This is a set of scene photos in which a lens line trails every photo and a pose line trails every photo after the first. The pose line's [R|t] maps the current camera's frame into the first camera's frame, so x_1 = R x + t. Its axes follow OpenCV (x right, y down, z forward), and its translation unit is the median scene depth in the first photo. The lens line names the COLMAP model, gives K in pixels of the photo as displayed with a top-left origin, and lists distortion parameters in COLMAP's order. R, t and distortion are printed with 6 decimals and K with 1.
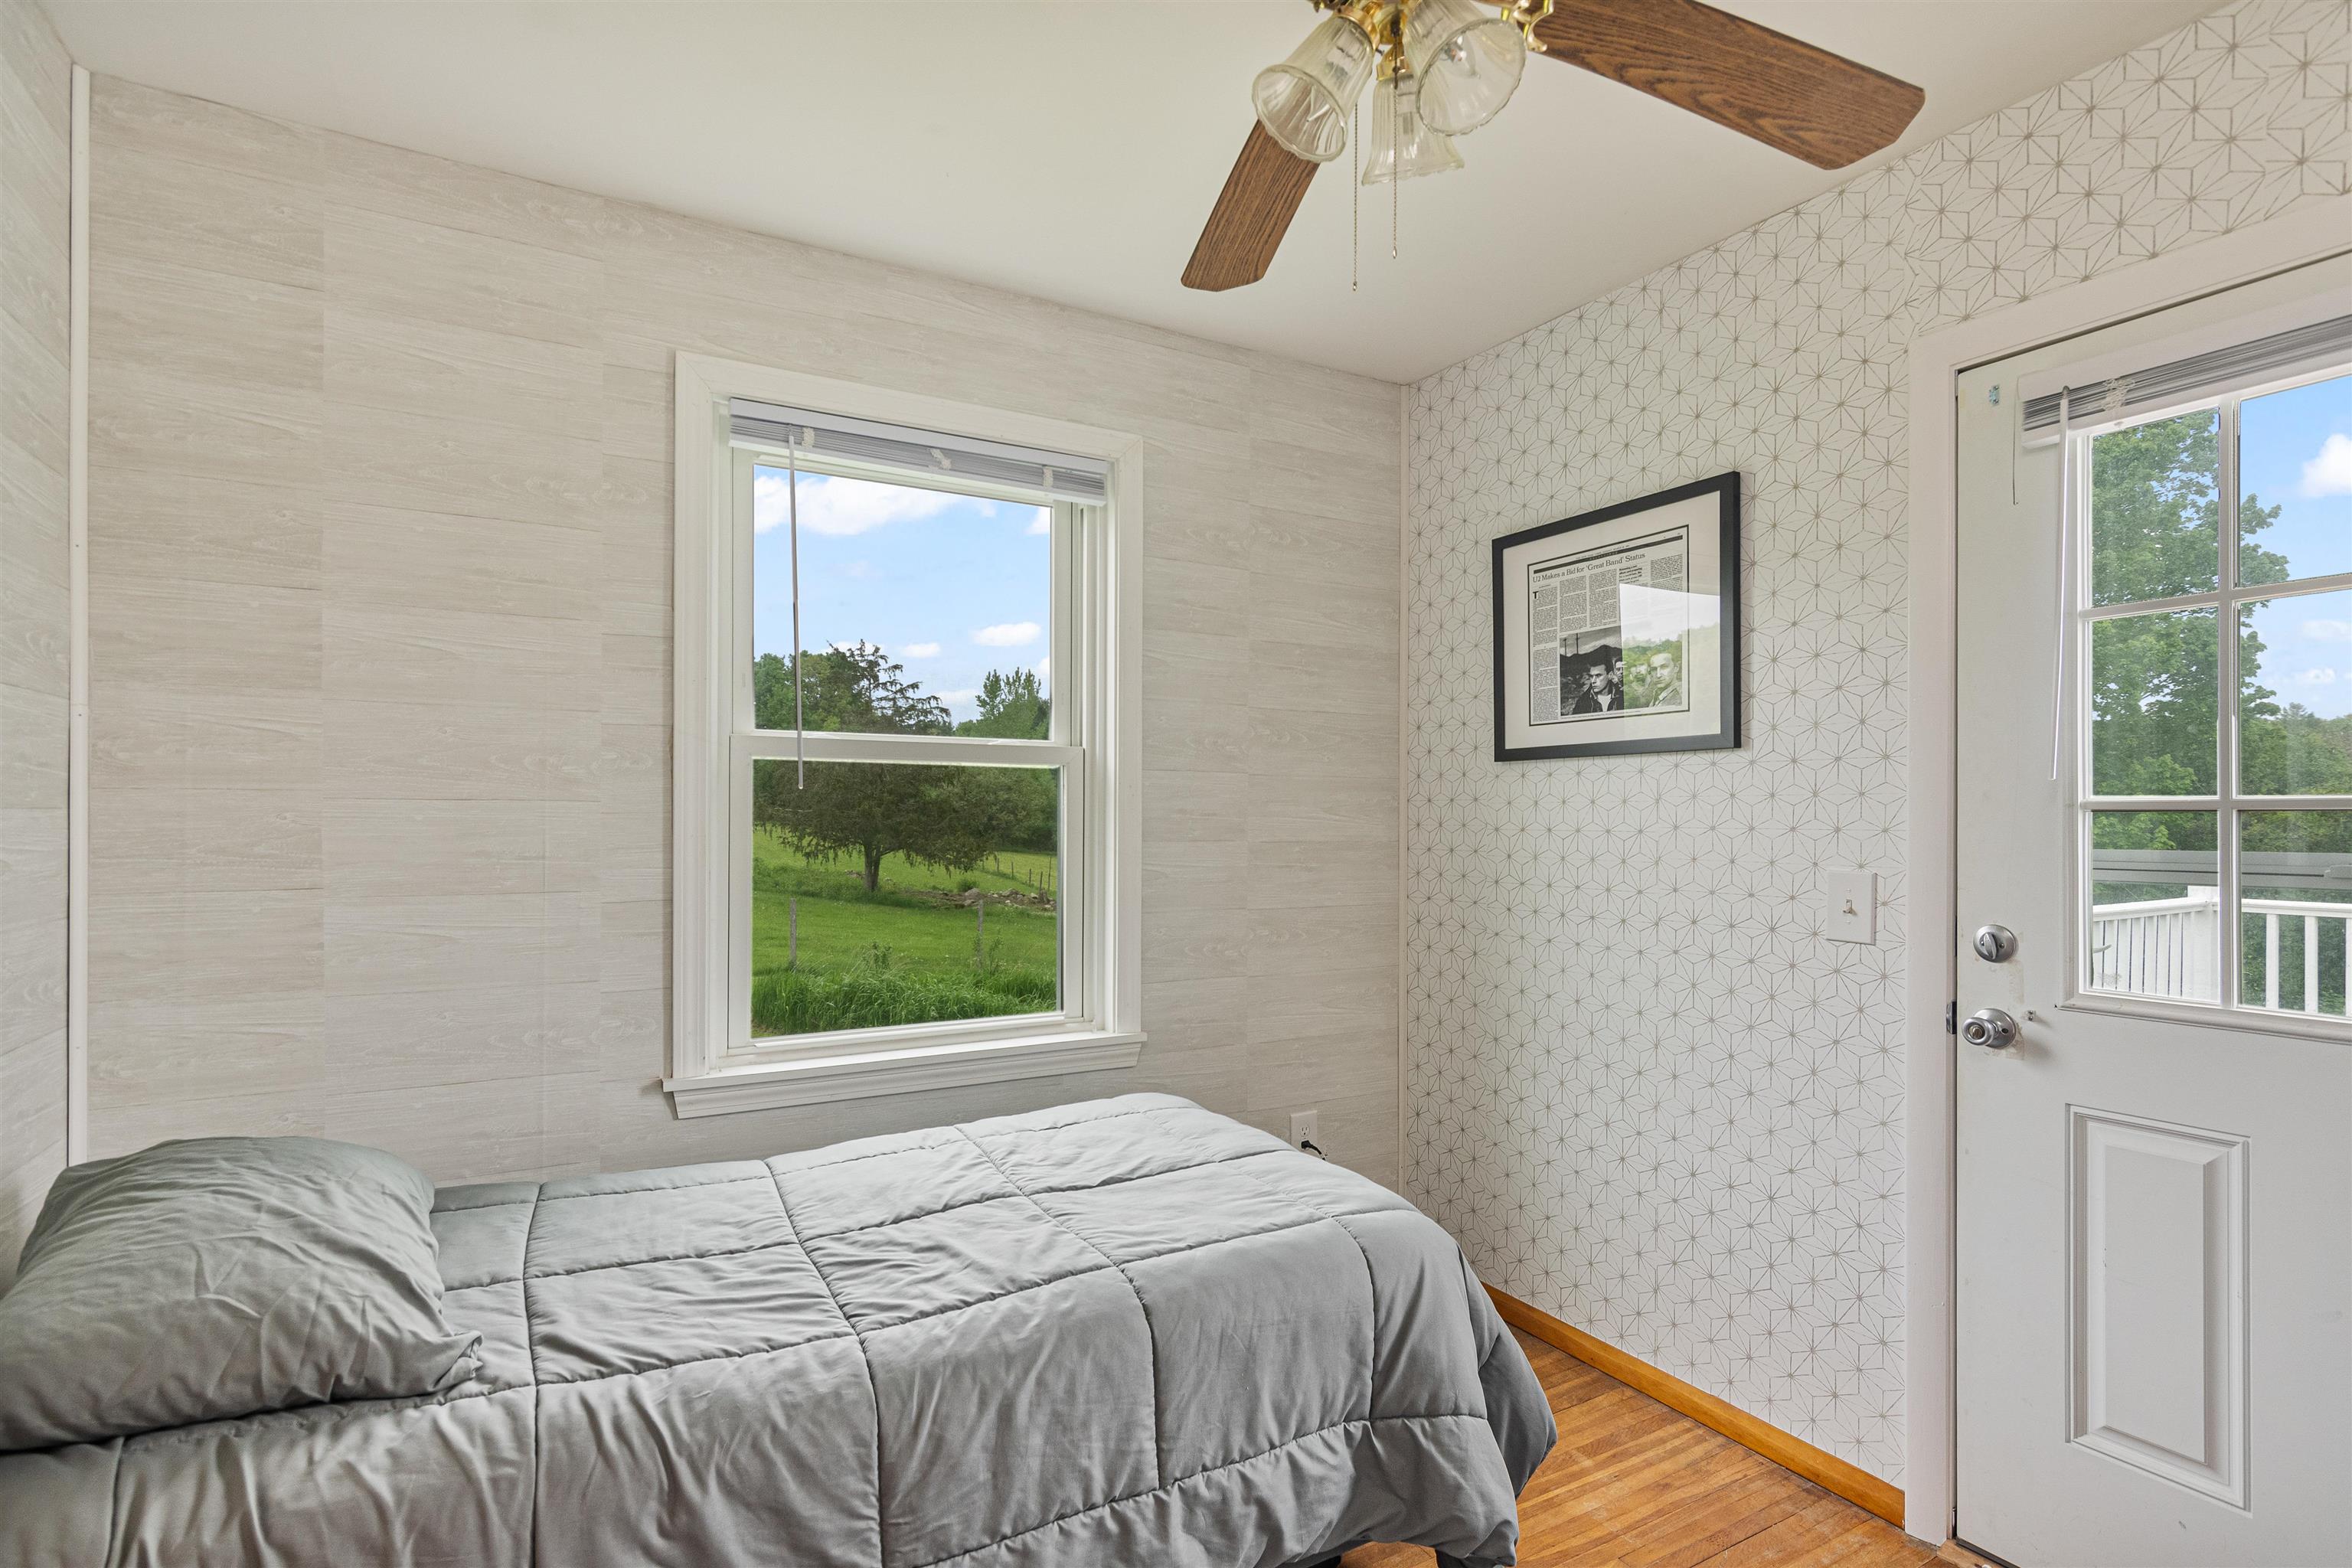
lens RADIAL K [[1145.2, 0, 1174.9], [0, 1145.2, 817.2], [0, 0, 1]] dist [-0.003520, 0.002038]
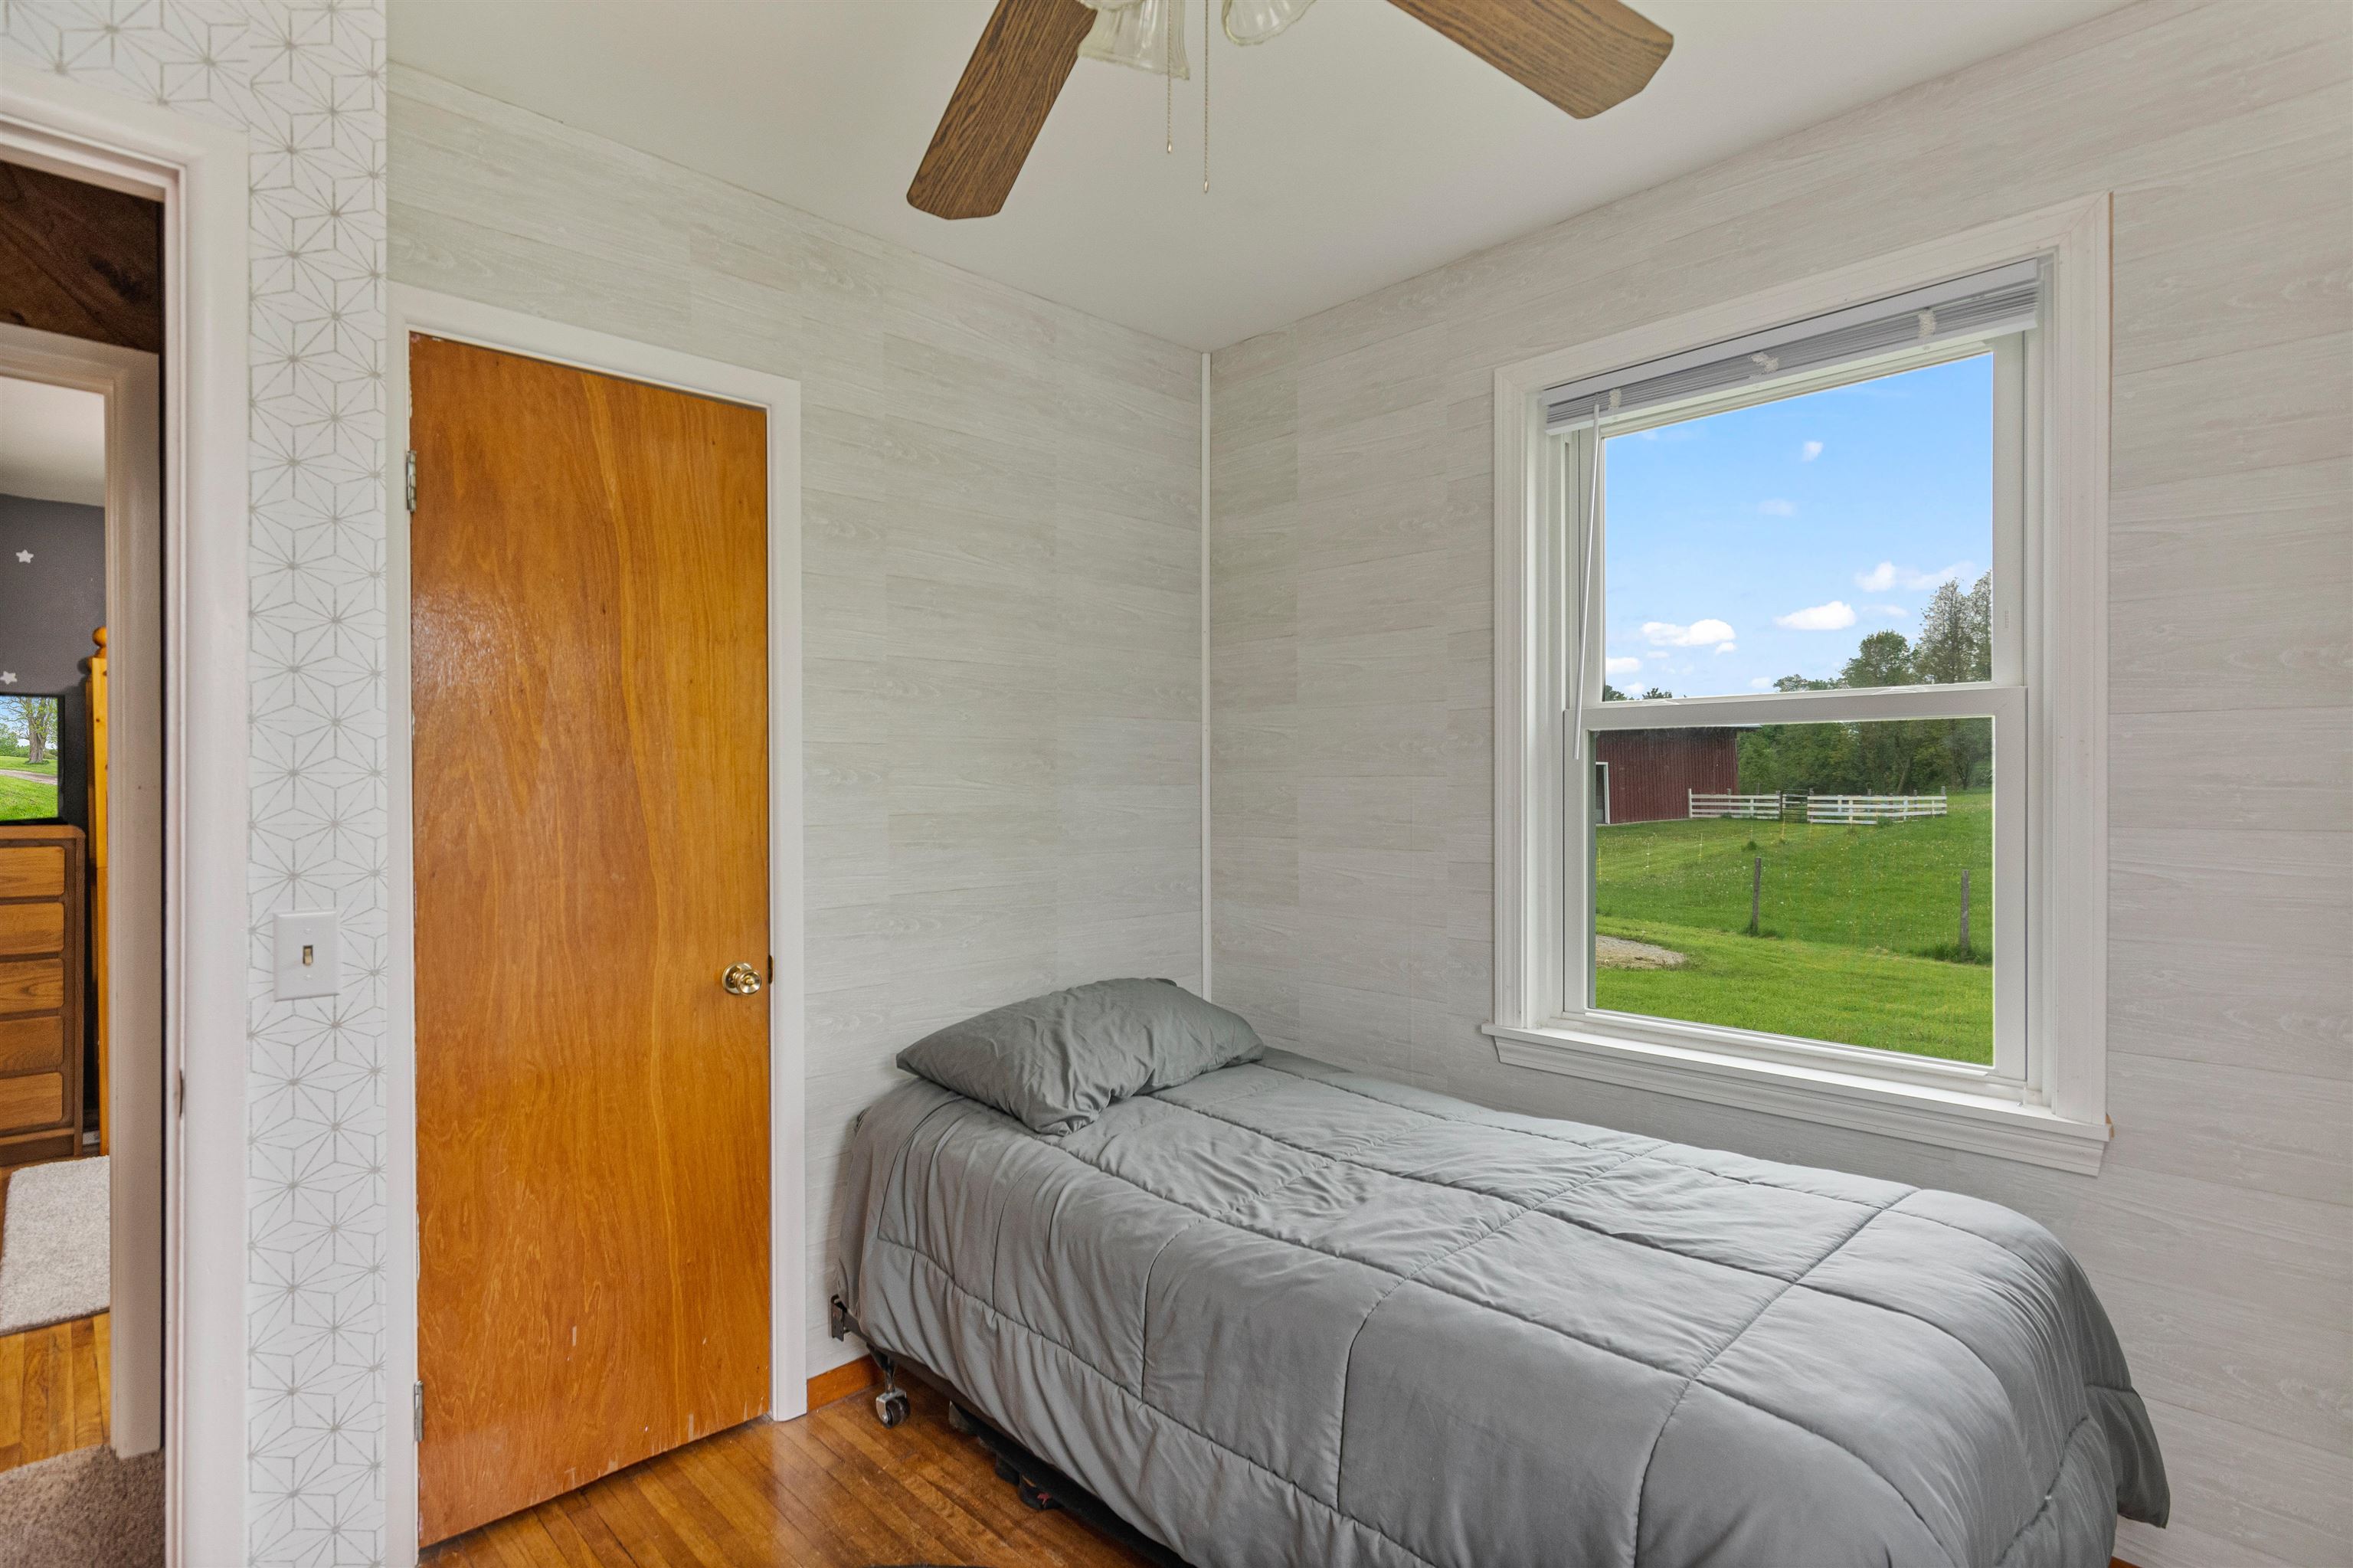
lens RADIAL K [[1145.7, 0, 1185.6], [0, 1145.7, 792.0], [0, 0, 1]] dist [-0.003520, 0.002038]
pose [[0.258638, 0.000490, -0.965974, 0.682416], [-0.000166, 1.000000, 0.000463, 0.002480], [0.965974, 0.000041, 0.258638, 0.514156]]
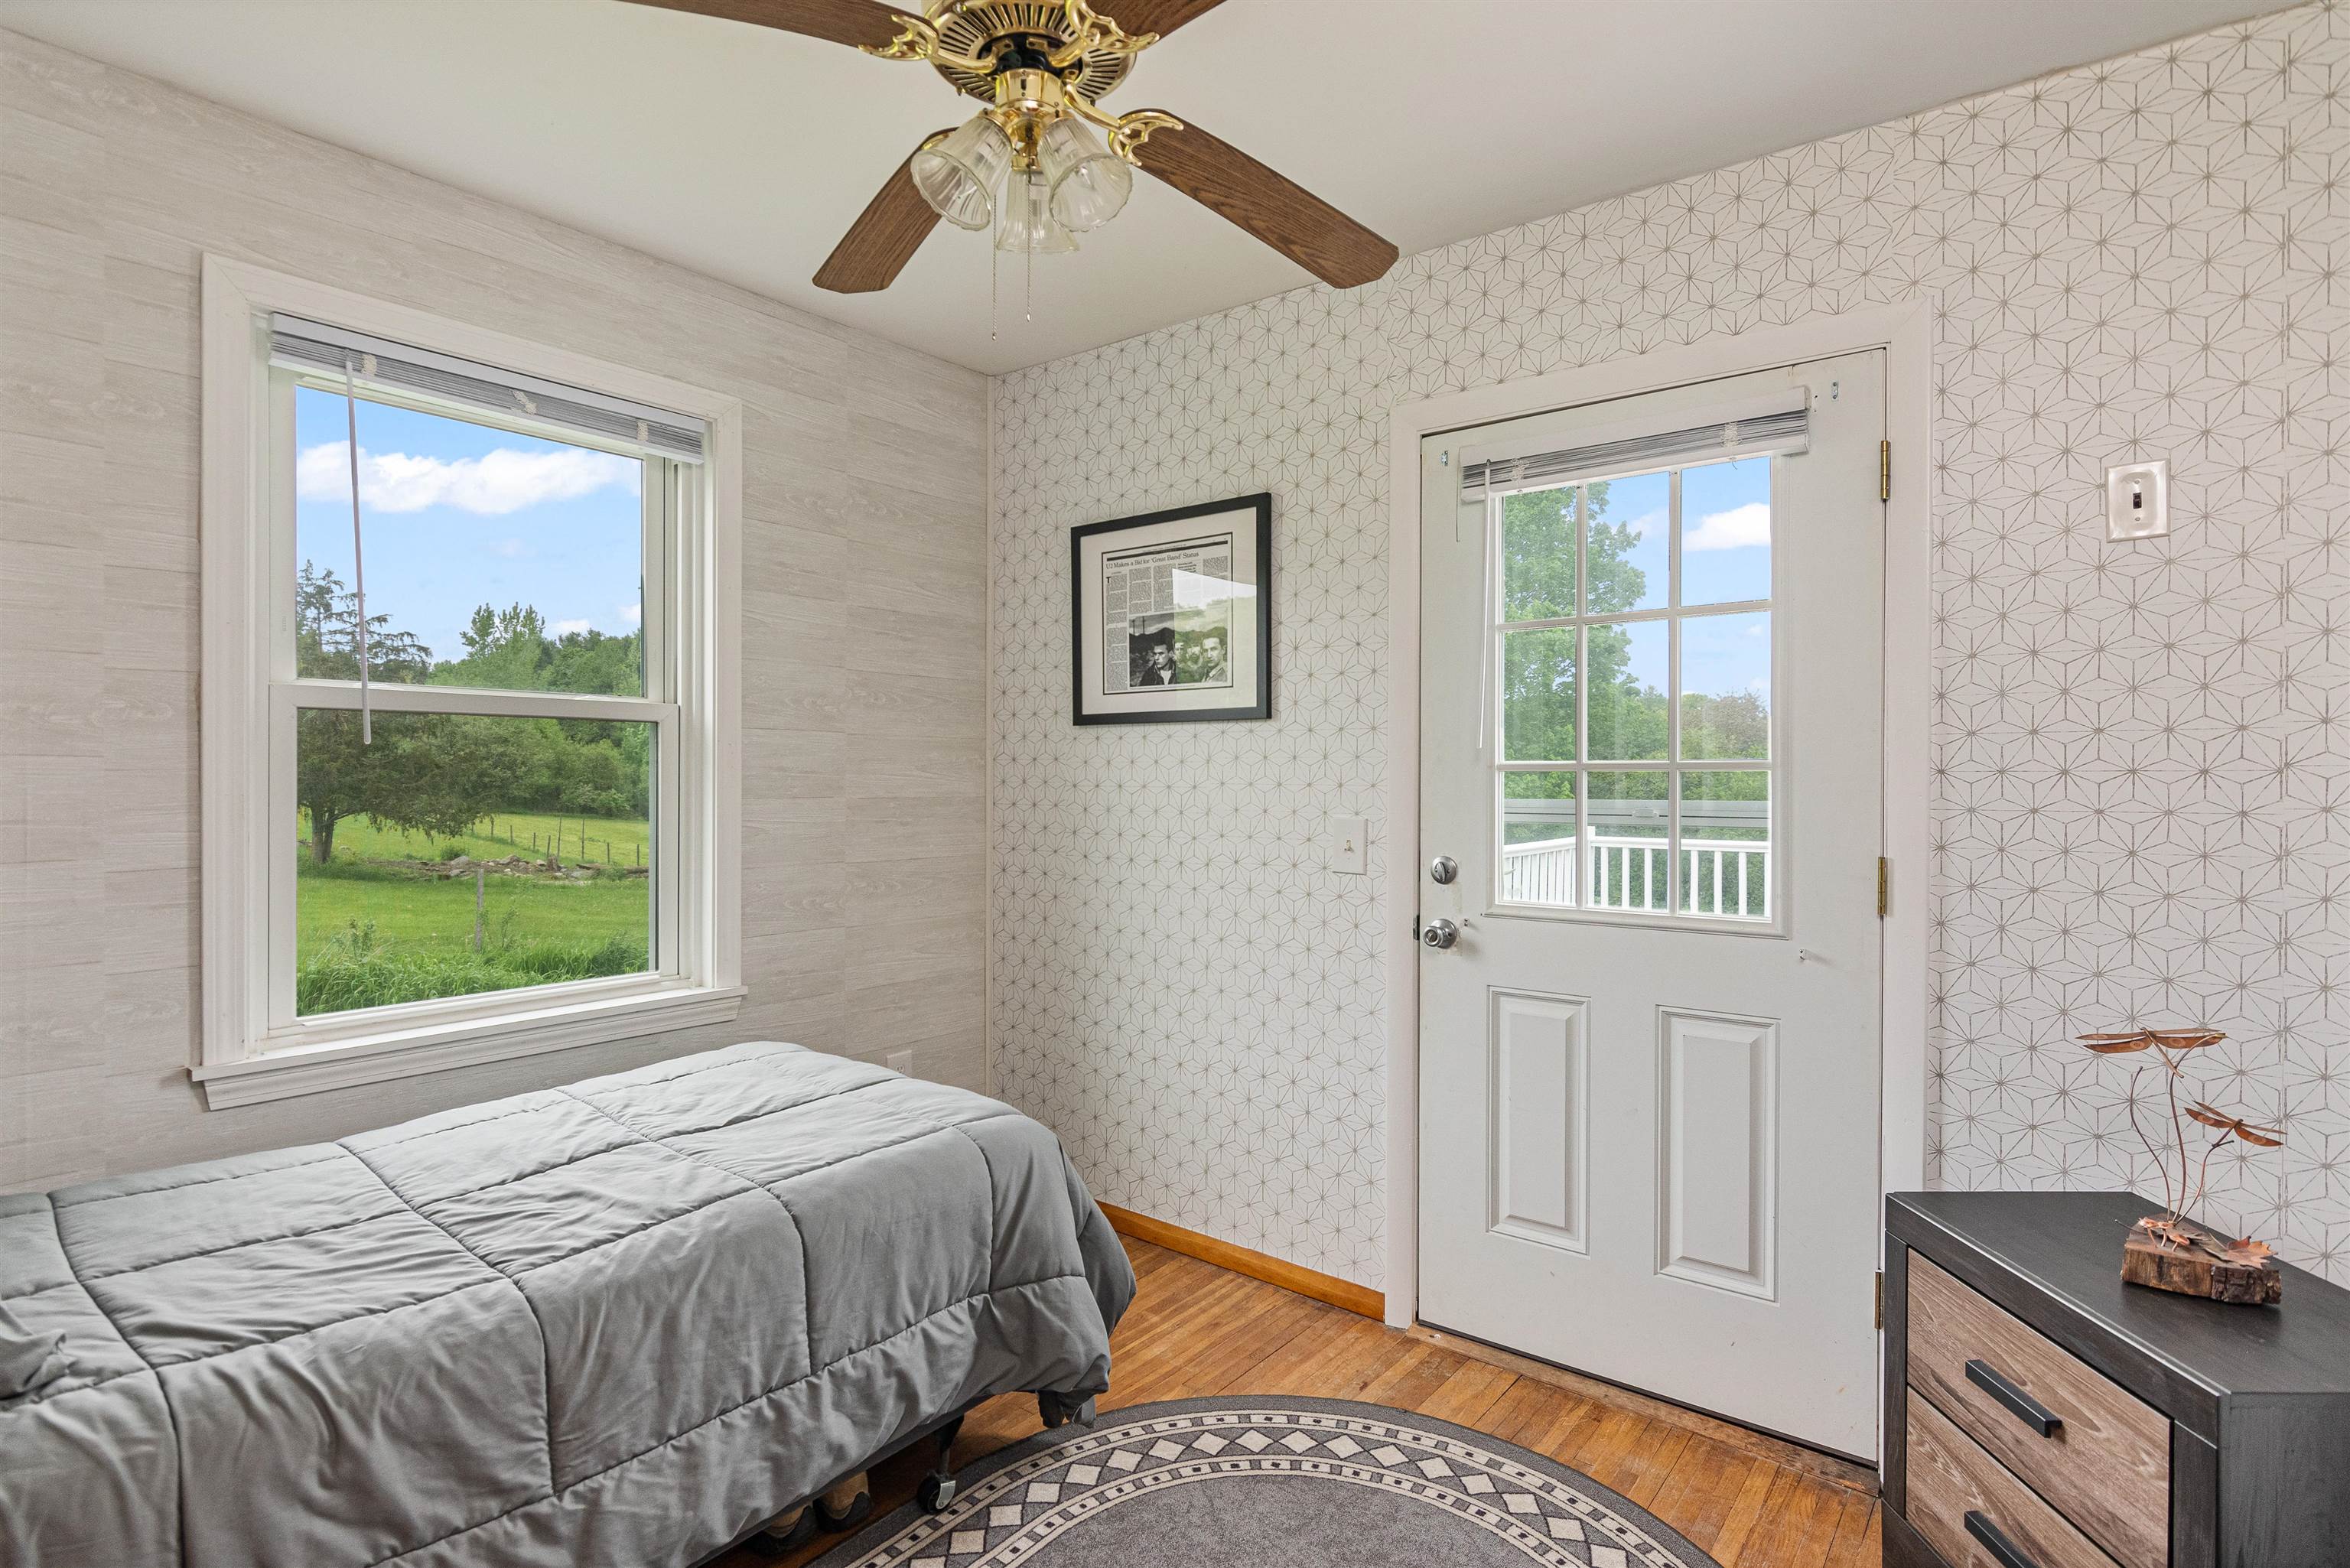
lens RADIAL K [[1153.8, 0, 1163.7], [0, 1153.8, 786.1], [0, 0, 1]] dist [-0.003161, -0.000312]
pose [[0.930516, -0.003074, 0.366239, -0.083221], [-0.000719, 0.999948, 0.010221, -0.001032], [-0.366251, -0.009774, 0.930465, -0.137024]]
